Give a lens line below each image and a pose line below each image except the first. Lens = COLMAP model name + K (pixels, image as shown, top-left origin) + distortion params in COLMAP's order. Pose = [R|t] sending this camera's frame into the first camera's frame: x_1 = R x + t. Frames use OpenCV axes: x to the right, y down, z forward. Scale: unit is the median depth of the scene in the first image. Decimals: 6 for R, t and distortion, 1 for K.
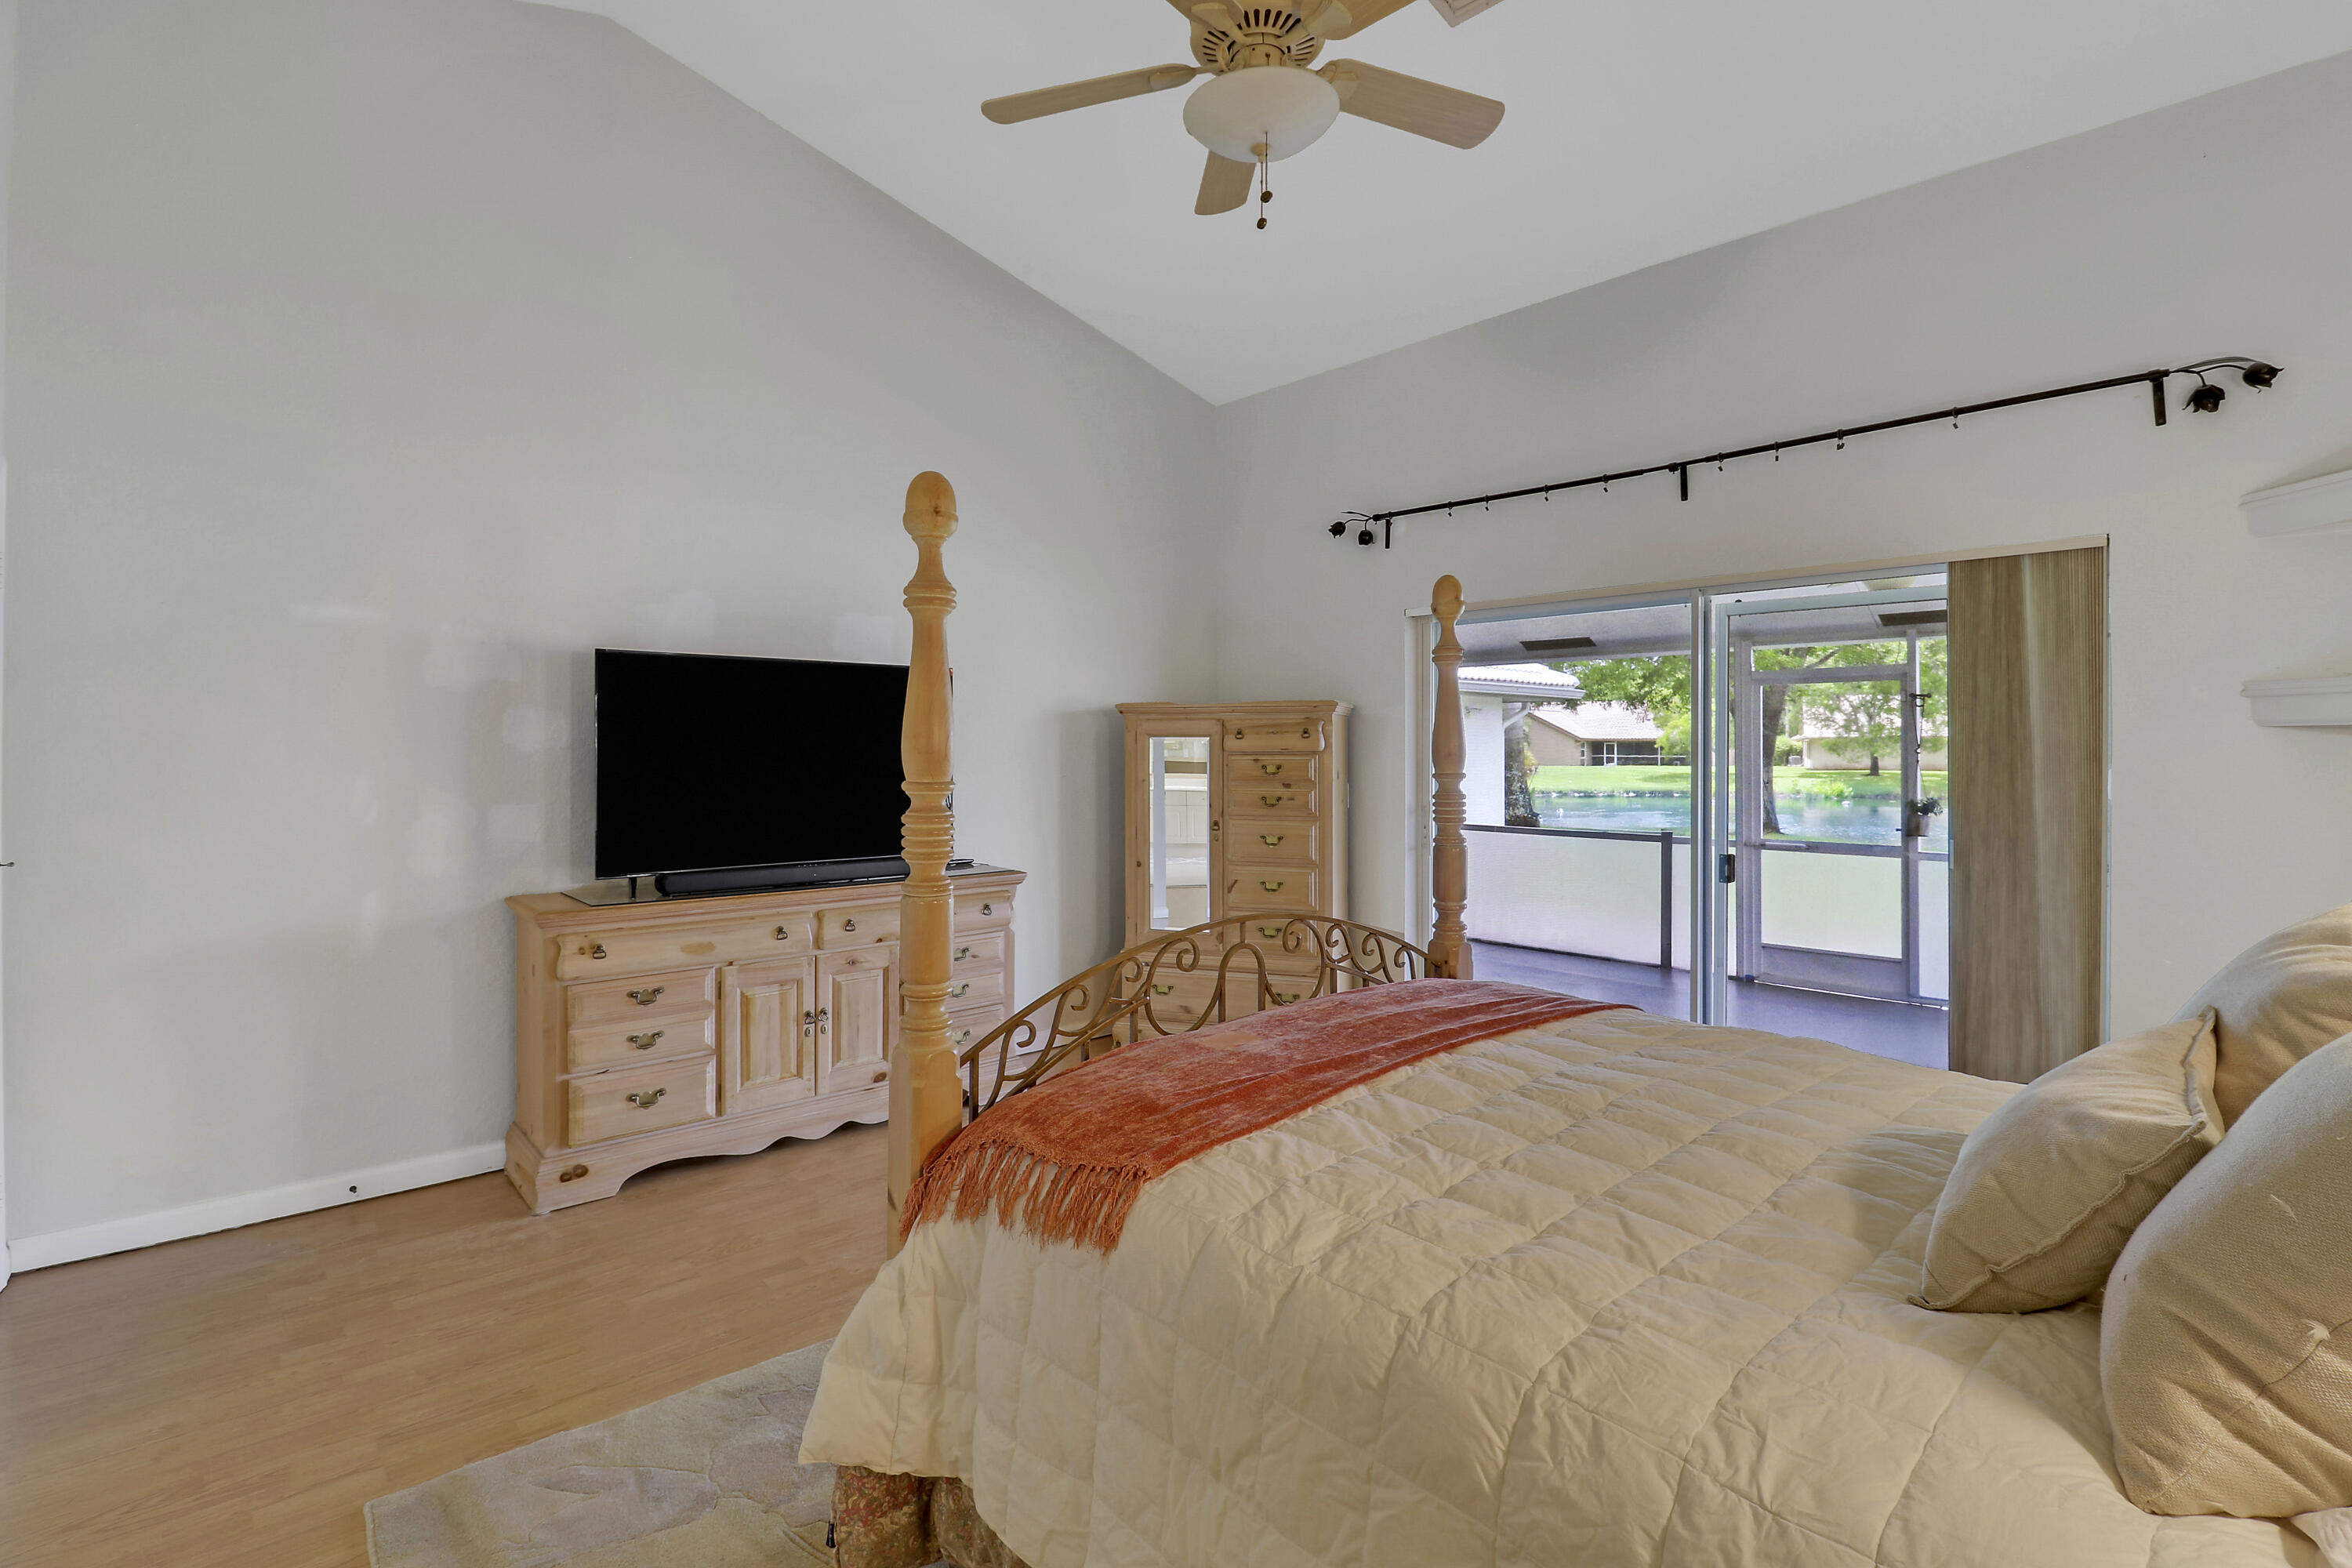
lens RADIAL K [[1125.7, 0, 1148.0], [0, 1125.7, 764.9], [0, 0, 1]] dist [0.001943, -0.000088]
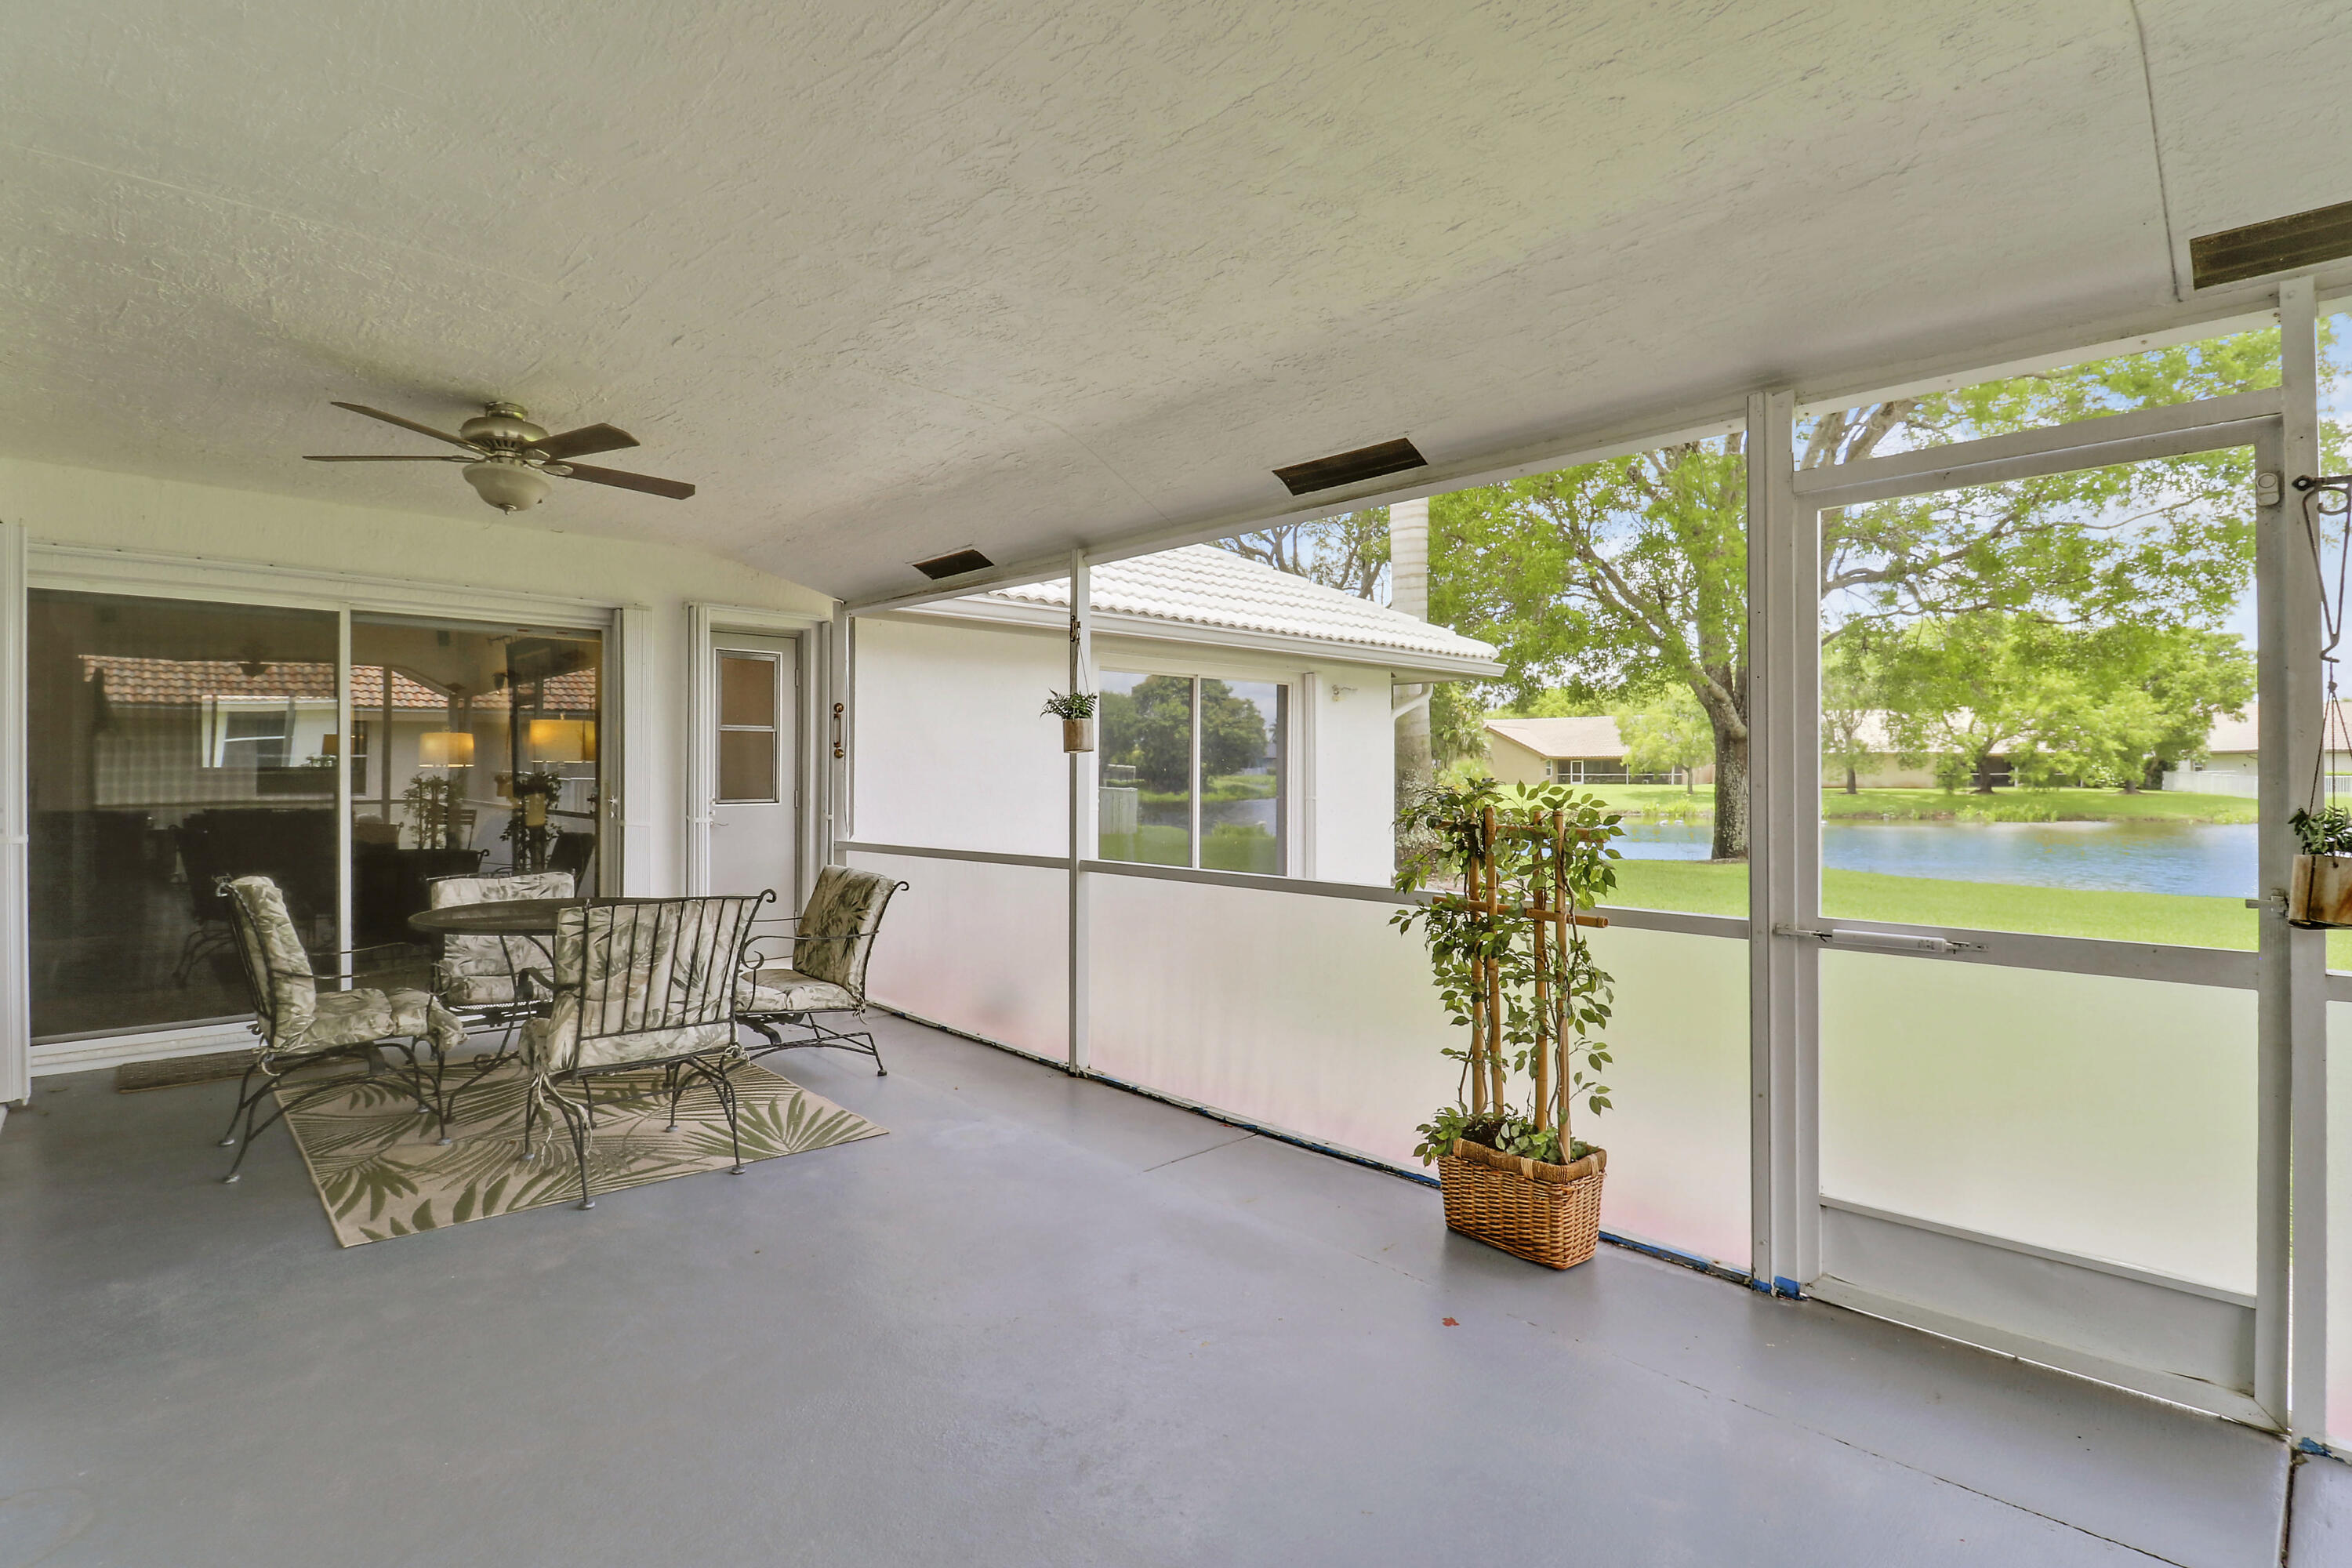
lens RADIAL K [[1135.7, 0, 1127.0], [0, 1135.7, 785.5], [0, 0, 1]] dist [0.000950, -0.016127]
pose [[0.999953, -0.001475, 0.009586, 0.055554], [0.001475, 0.999999, 0.000046, 0.003787], [-0.009586, -0.000032, 0.999954, 0.111763]]
